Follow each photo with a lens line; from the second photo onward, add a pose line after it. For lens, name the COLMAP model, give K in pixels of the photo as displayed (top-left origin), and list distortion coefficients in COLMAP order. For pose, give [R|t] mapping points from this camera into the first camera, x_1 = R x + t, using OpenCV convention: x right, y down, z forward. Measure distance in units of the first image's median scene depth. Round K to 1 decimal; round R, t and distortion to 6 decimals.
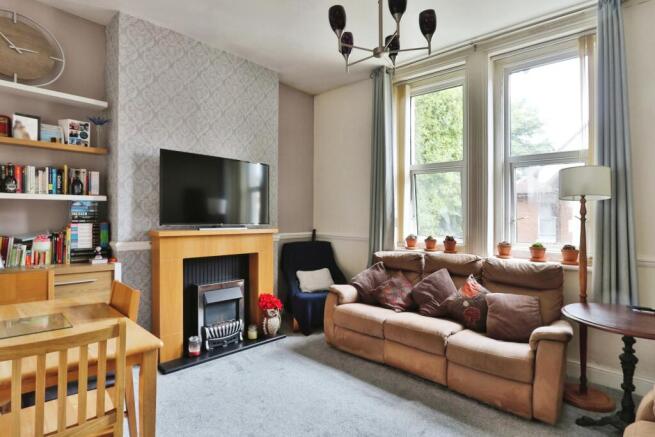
lens RADIAL K [[352.4, 0, 327.7], [0, 352.4, 211.8], [0, 0, 1]] dist [-0.016876, -0.000529]
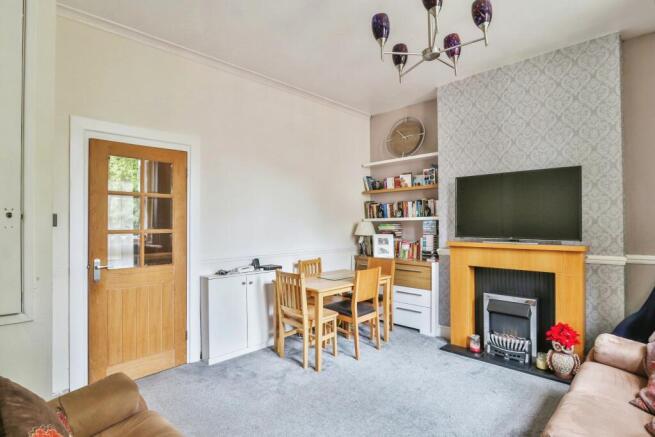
lens RADIAL K [[352.4, 0, 328.1], [0, 352.4, 223.9], [0, 0, 1]] dist [-0.016876, -0.000529]
pose [[-0.057635, -0.015505, -0.998217, 0.854176], [0.012408, 0.999791, -0.016246, 0.004898], [0.998261, -0.013322, -0.057430, 0.624683]]
